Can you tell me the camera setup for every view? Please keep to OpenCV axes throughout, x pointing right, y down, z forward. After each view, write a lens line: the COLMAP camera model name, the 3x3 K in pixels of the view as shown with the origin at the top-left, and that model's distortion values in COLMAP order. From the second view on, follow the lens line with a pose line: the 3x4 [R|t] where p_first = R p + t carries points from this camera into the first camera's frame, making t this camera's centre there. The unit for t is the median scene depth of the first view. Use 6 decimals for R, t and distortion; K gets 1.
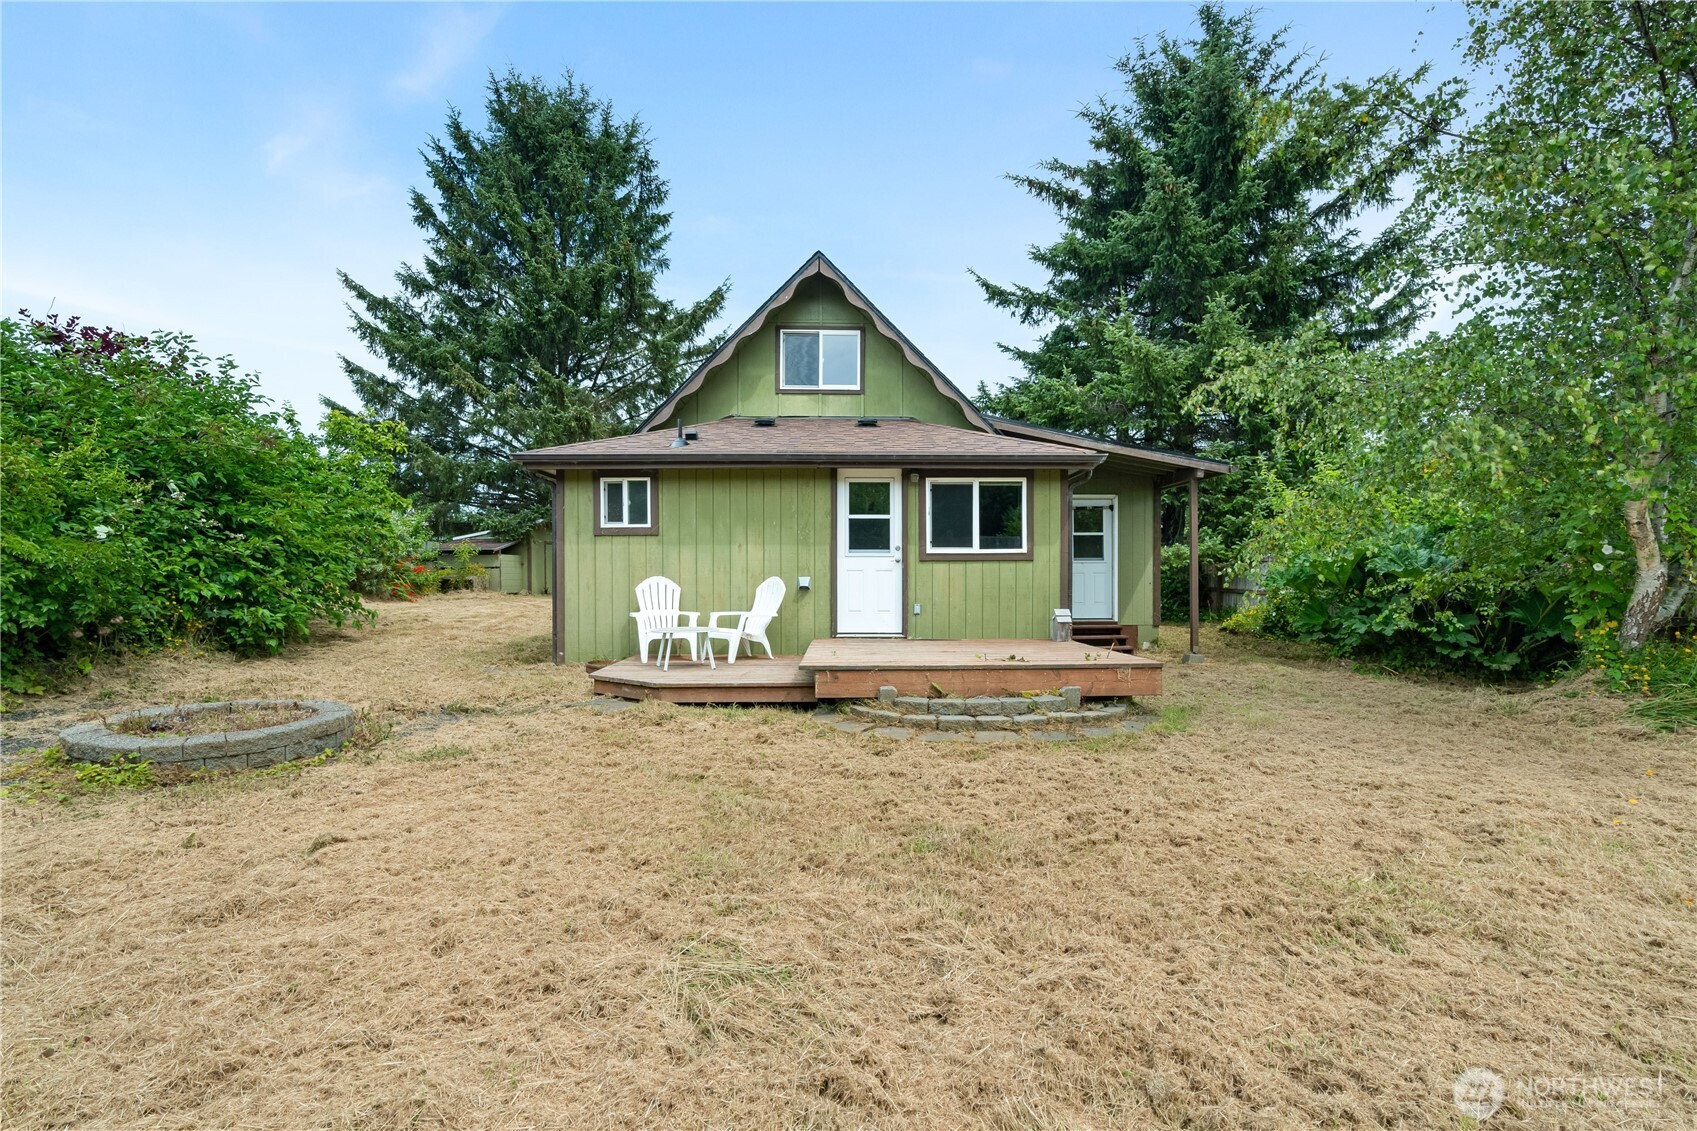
lens RADIAL K [[777.5, 0, 849.3], [0, 777.5, 575.9], [0, 0, 1]] dist [-0.010558, 0.004217]
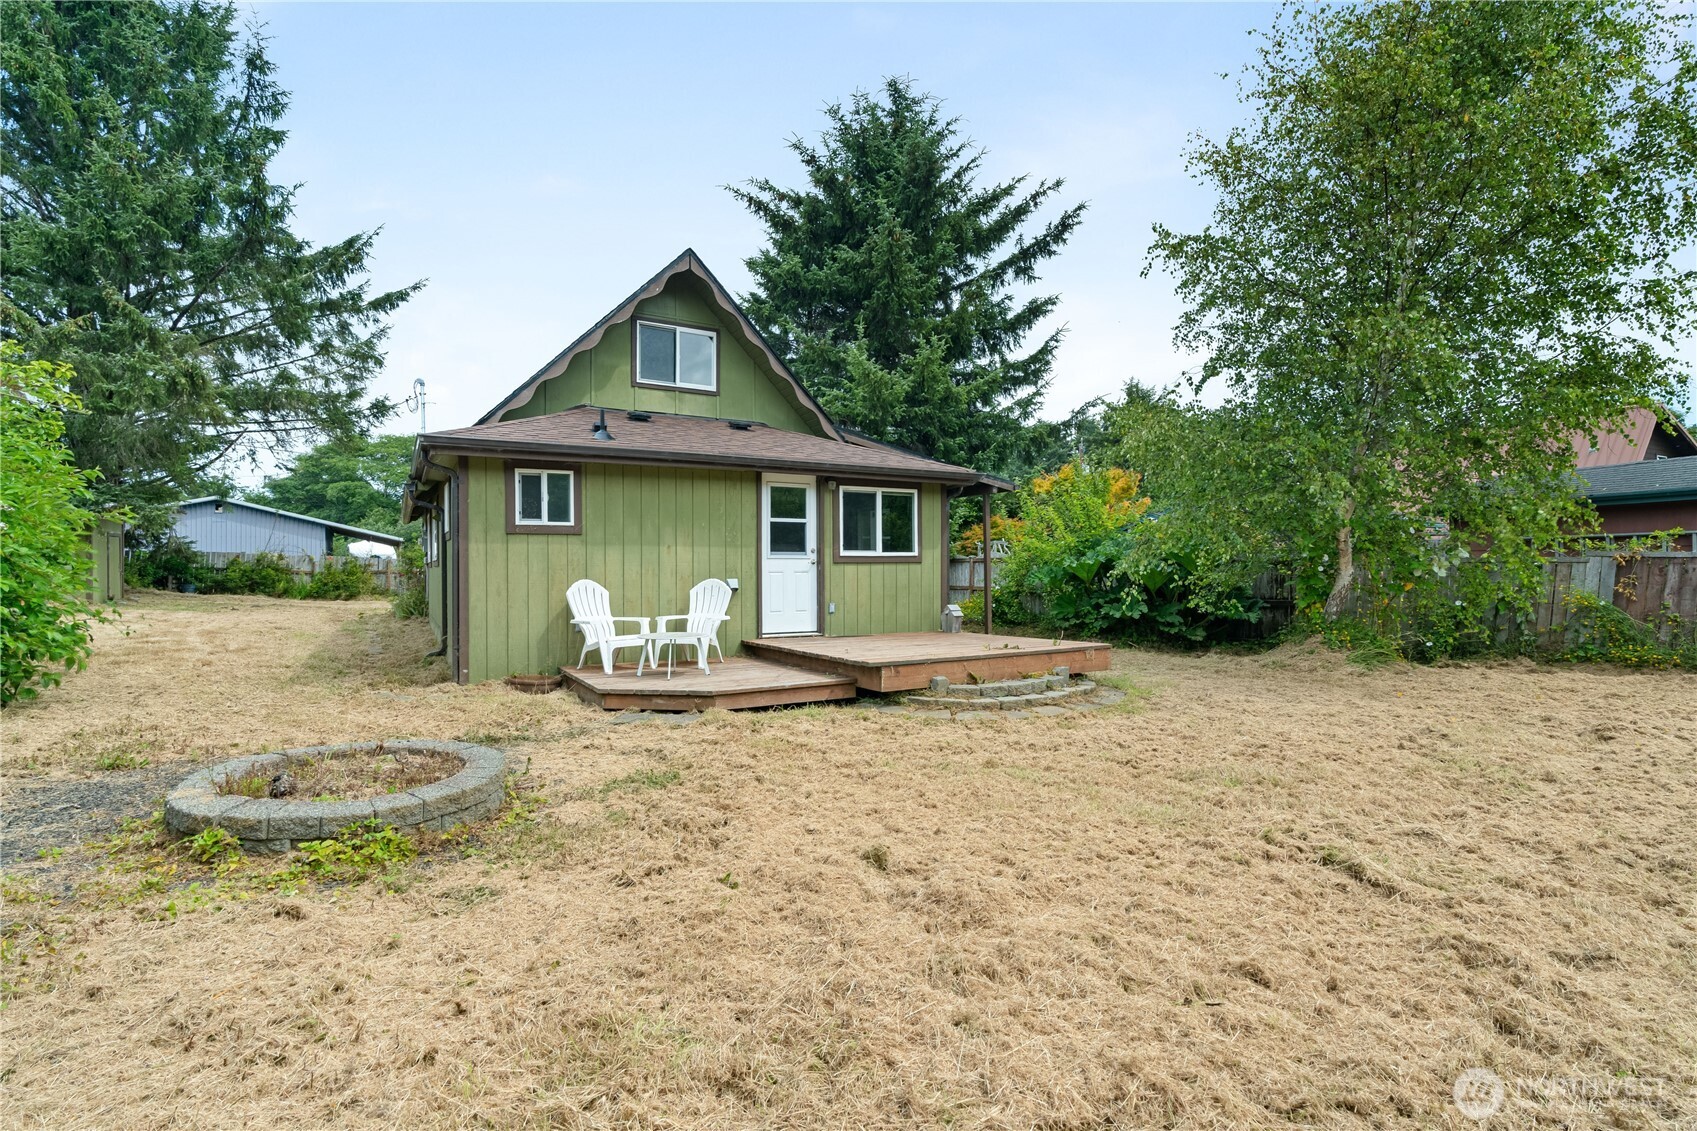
lens RADIAL K [[777.5, 0, 856.6], [0, 777.5, 561.8], [0, 0, 1]] dist [-0.010558, 0.004217]
pose [[0.882378, 0.001799, 0.470537, -0.382693], [0.005137, 0.999896, -0.013456, -0.006181], [-0.470513, 0.014290, 0.882277, 0.040766]]
